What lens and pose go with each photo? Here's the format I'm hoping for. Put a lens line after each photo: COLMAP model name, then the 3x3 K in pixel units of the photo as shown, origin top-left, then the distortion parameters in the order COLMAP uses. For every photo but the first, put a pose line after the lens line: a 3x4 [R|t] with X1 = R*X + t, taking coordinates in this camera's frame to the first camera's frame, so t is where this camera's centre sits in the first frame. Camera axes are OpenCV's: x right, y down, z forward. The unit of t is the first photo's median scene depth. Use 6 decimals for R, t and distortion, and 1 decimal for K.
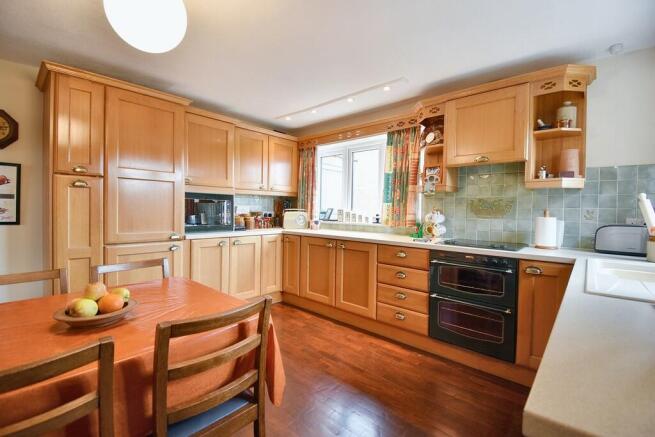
lens RADIAL K [[291.6, 0, 326.4], [0, 291.6, 217.4], [0, 0, 1]] dist [-0.003066, -0.001170]
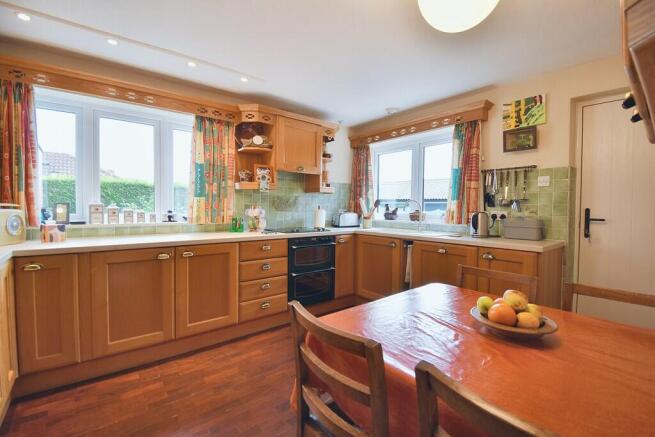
lens RADIAL K [[291.6, 0, 325.6], [0, 291.6, 216.6], [0, 0, 1]] dist [-0.003066, -0.001170]
pose [[0.149150, -0.046415, 0.987725, -0.673018], [0.019520, 0.998841, 0.043990, -0.025435], [-0.988622, 0.012720, 0.149883, 0.552830]]
